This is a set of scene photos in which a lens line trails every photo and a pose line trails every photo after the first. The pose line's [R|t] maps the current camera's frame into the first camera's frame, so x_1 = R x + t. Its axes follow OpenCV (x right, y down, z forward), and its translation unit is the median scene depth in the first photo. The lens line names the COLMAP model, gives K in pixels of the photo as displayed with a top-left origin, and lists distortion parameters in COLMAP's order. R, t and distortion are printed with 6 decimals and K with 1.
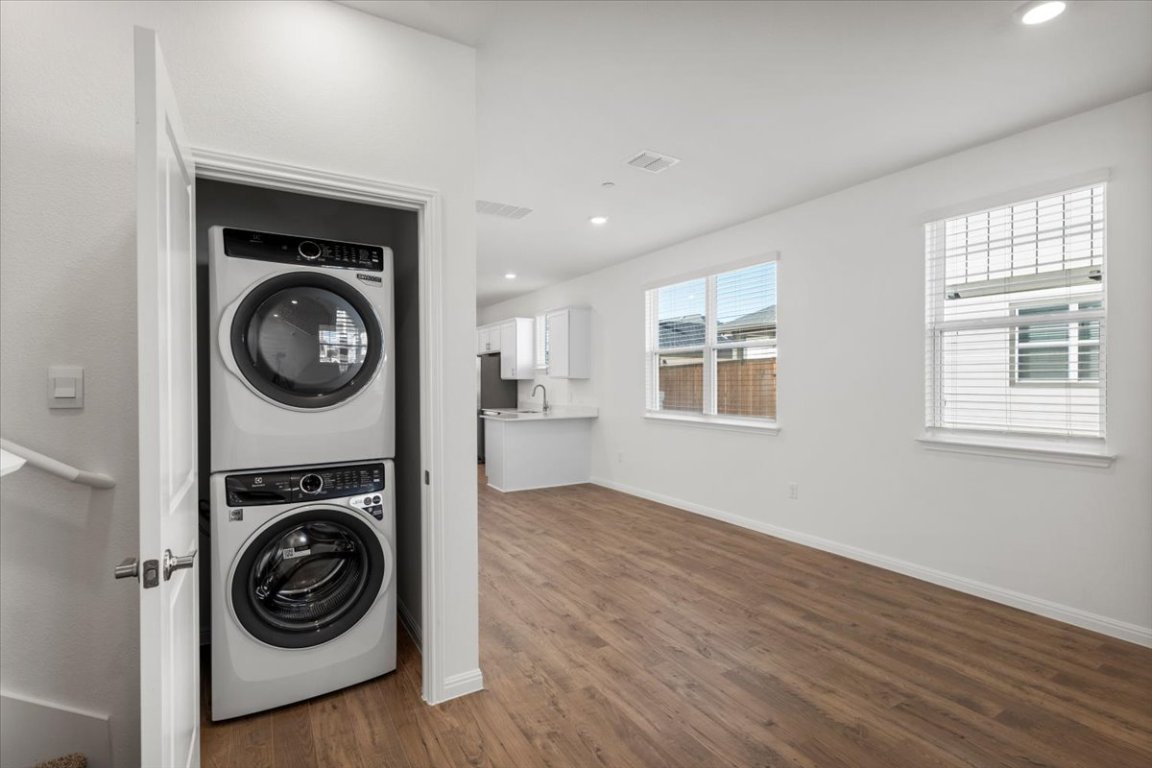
lens RADIAL K [[552.3, 0, 578.8], [0, 552.3, 385.3], [0, 0, 1]] dist [0.000286, 0.000425]
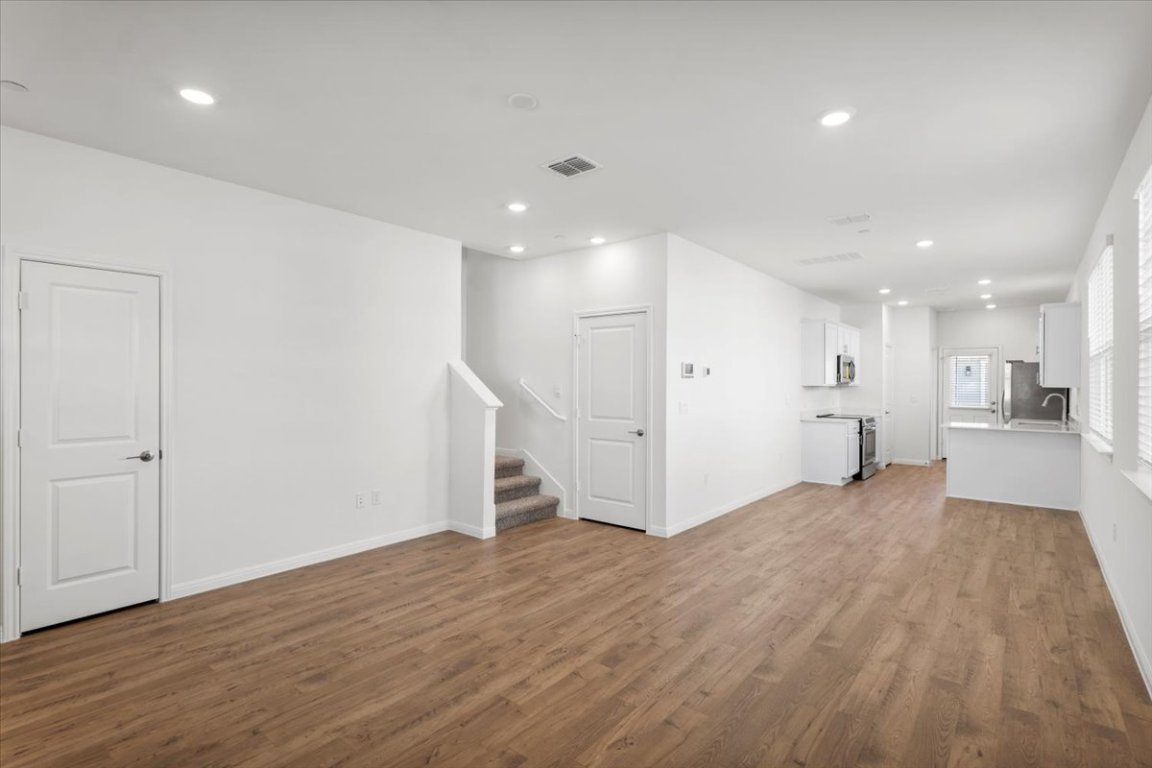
lens RADIAL K [[552.3, 0, 578.5], [0, 552.3, 382.7], [0, 0, 1]] dist [0.000286, 0.000425]
pose [[0.345244, 0.008827, -0.938471, 1.283180], [-0.012448, 0.999911, 0.004825, -0.034978], [0.938430, 0.010017, 0.345323, -0.032100]]
